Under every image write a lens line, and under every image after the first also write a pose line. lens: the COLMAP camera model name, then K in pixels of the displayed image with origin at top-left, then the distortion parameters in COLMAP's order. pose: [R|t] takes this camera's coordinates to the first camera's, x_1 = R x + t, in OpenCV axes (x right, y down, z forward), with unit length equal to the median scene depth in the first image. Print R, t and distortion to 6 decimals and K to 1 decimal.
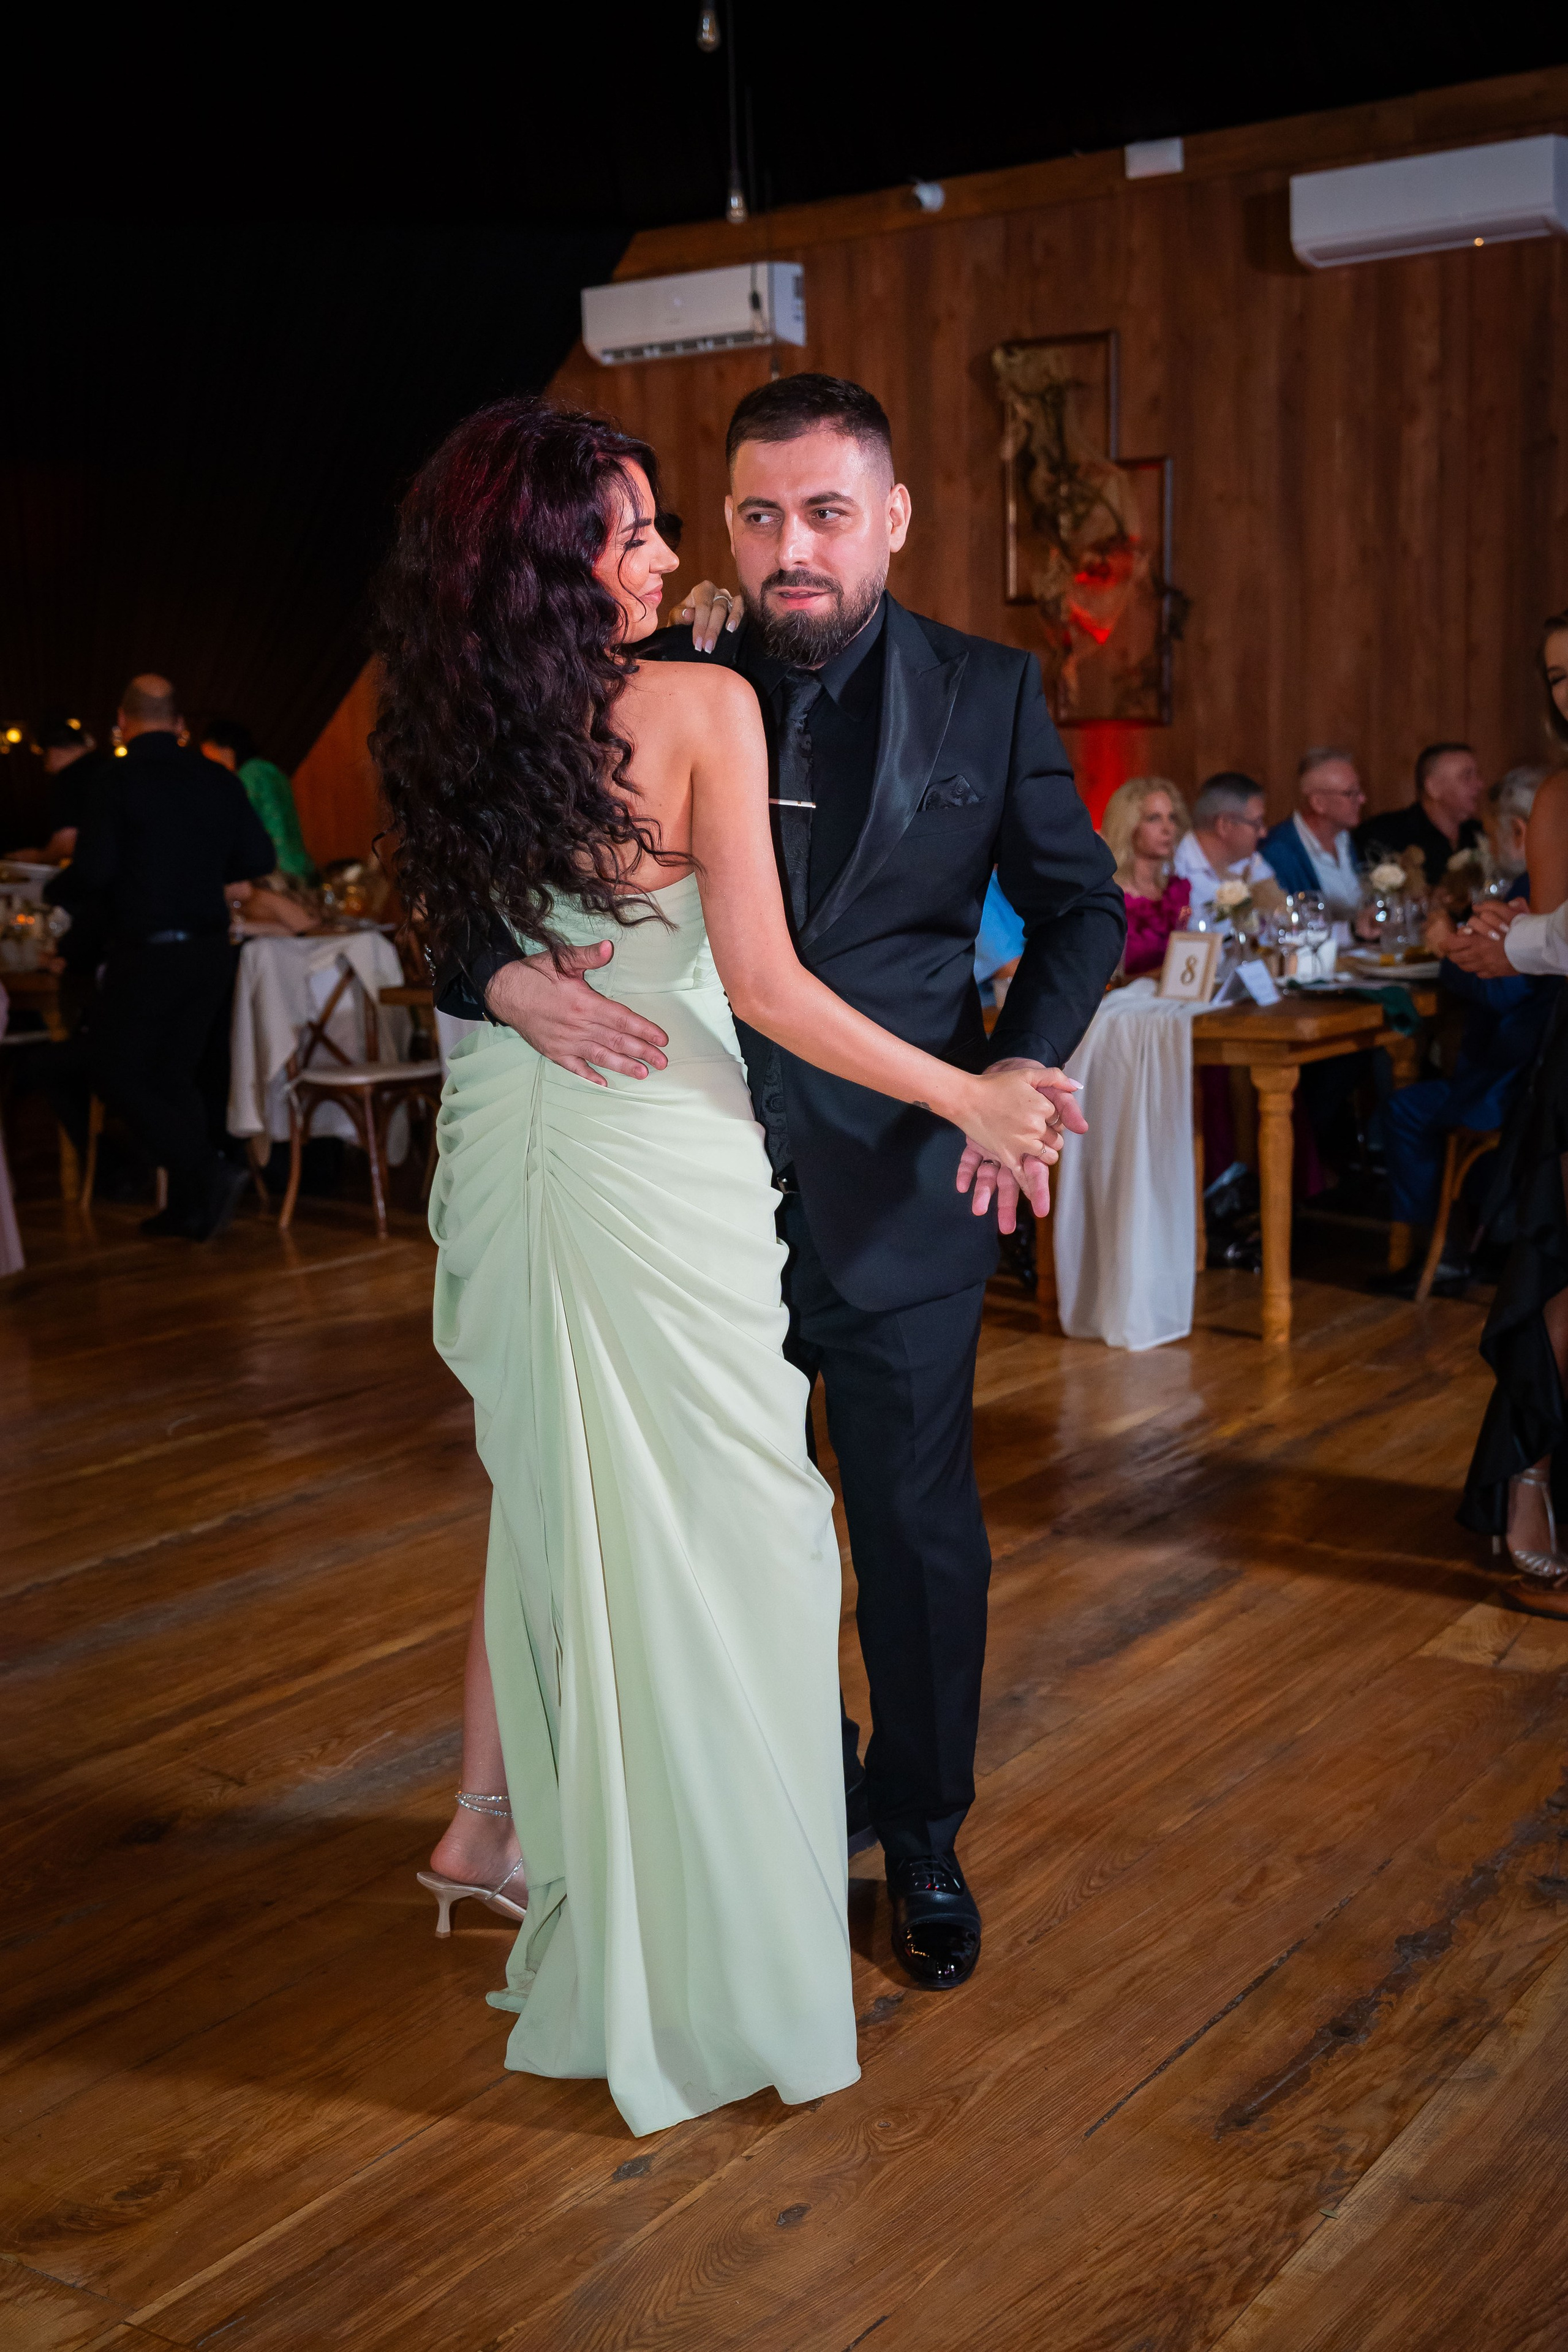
lens RADIAL K [[2709.7, 0, 714.8], [0, 2709.7, 1180.8], [0, 0, 1]] dist [-0.001594, 0.000000]
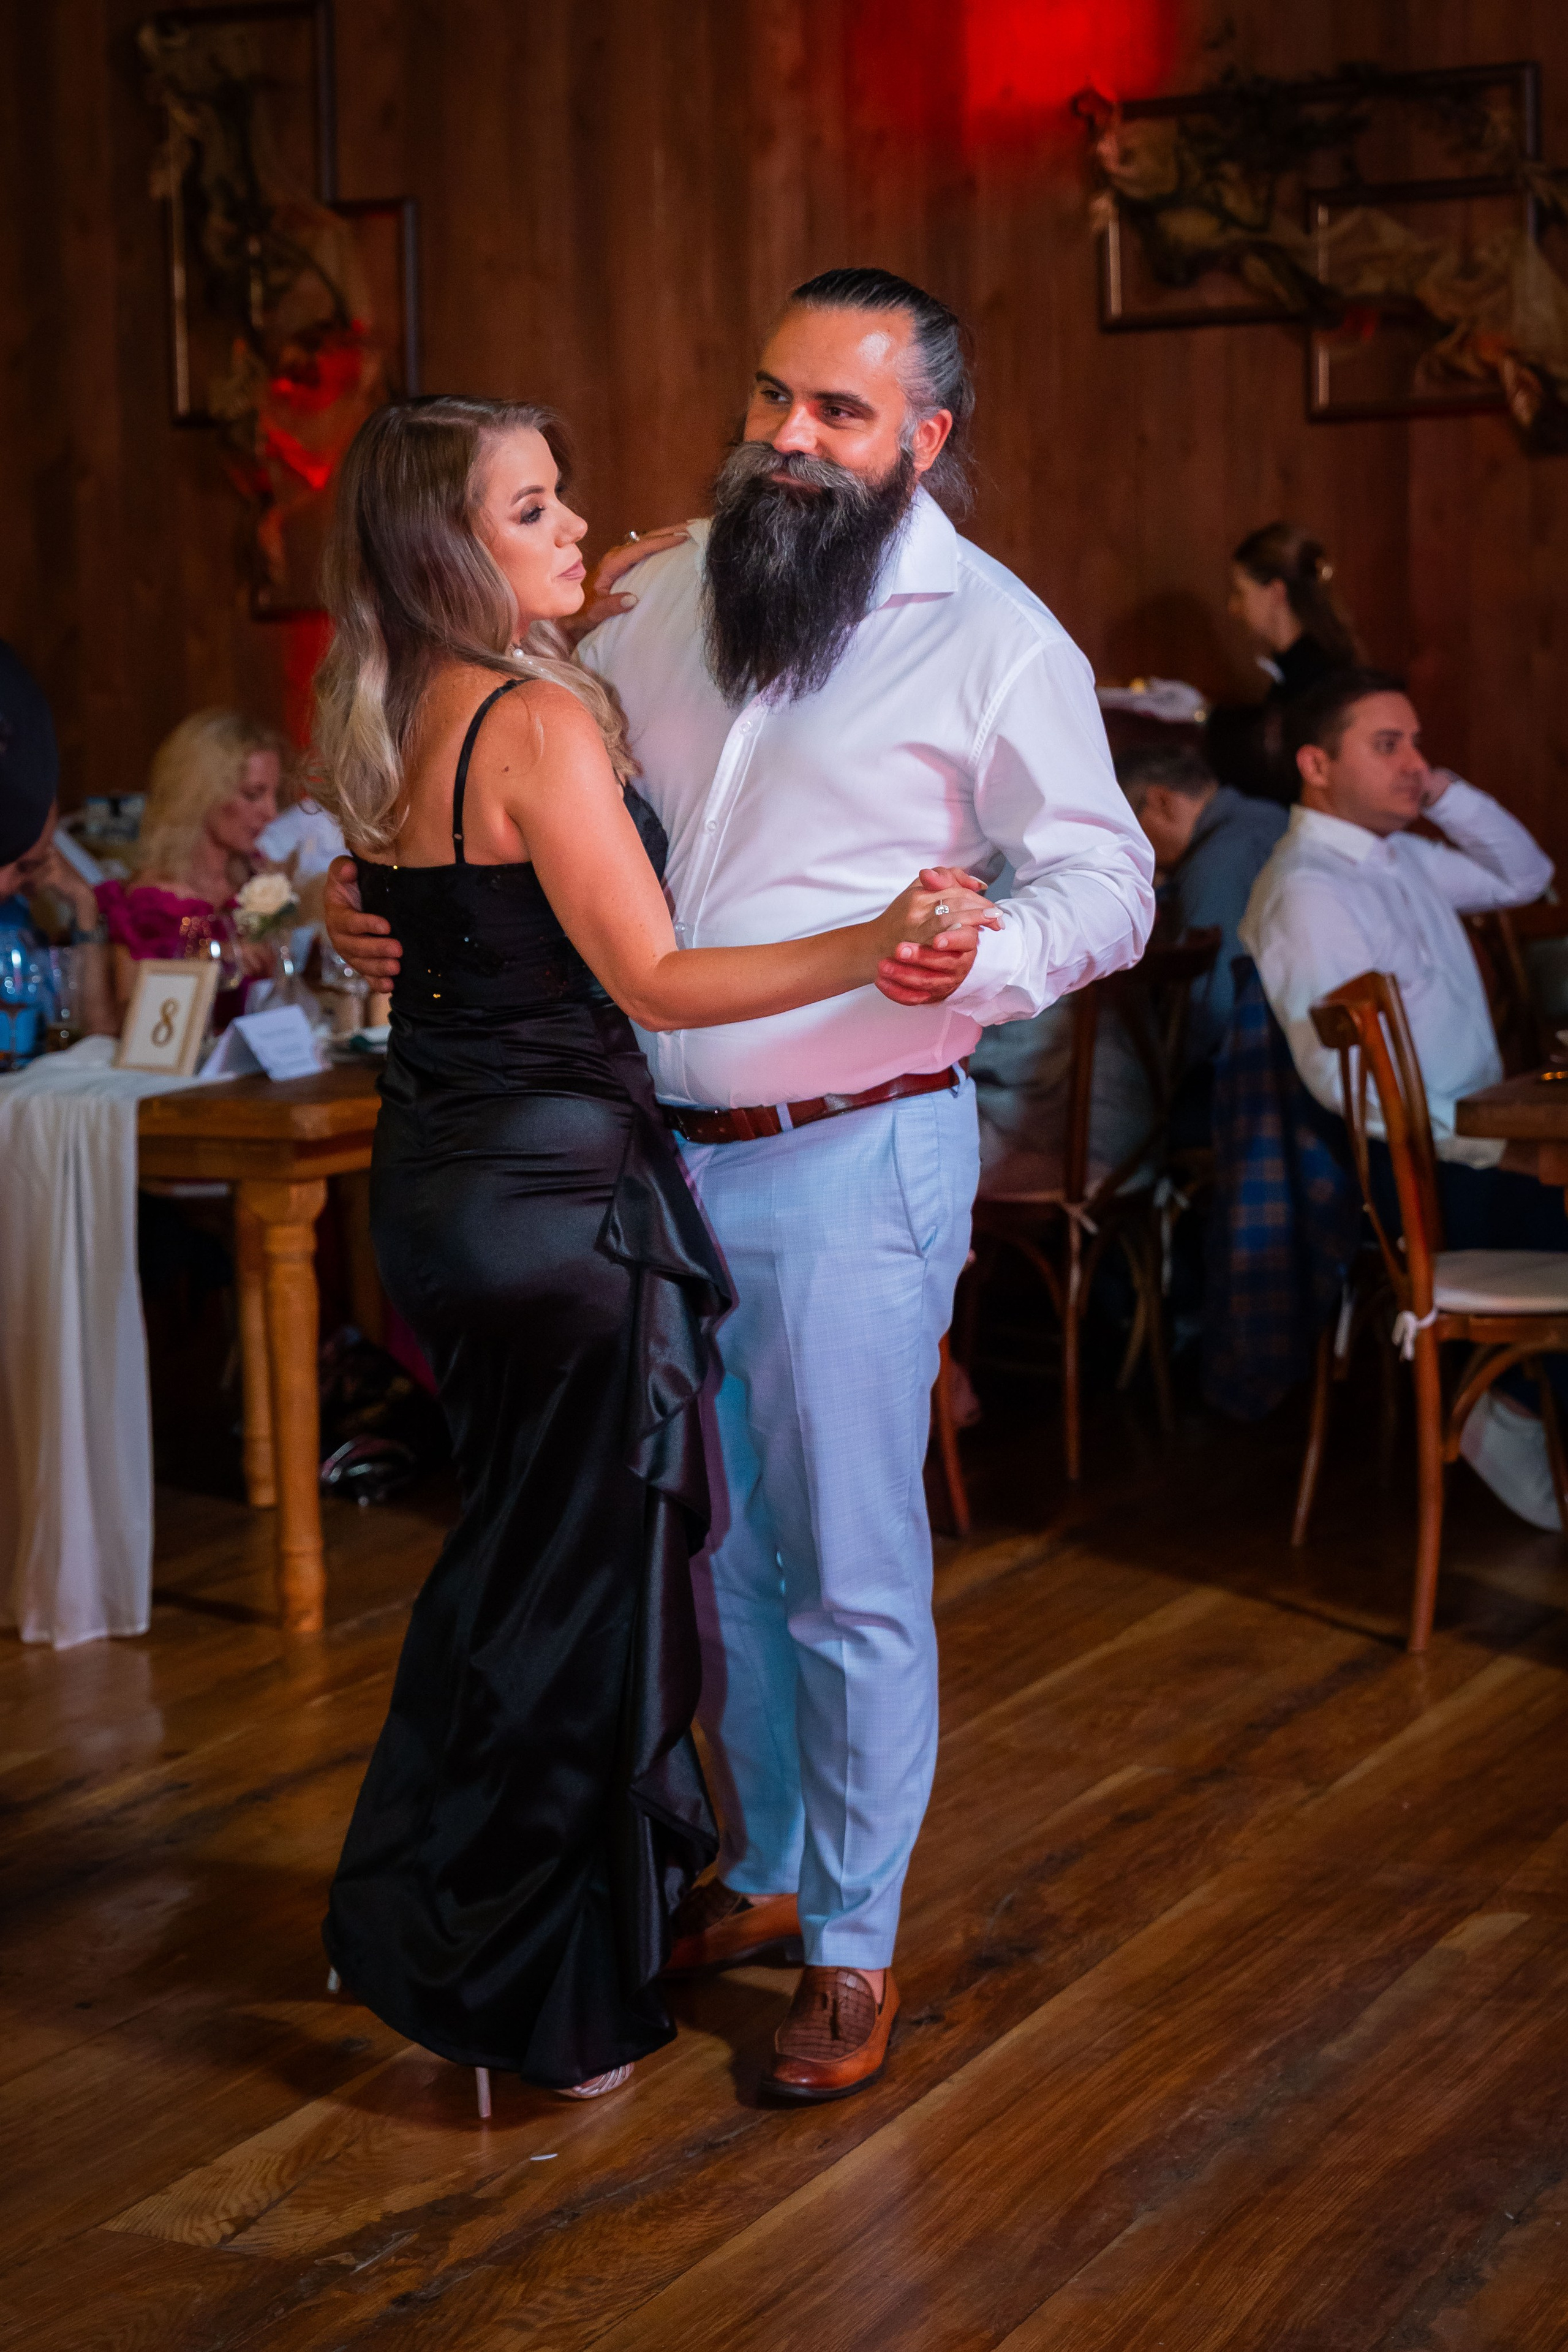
lens RADIAL K [[4030.4, 0, 785.4], [0, 4030.4, 1182.1], [0, 0, 1]] dist [0.013165, 0.000000]
pose [[0.992789, -0.007416, 0.119646, 0.138983], [0.010435, 0.999642, -0.024626, -0.012056], [-0.119420, 0.025697, 0.992511, 0.054662]]
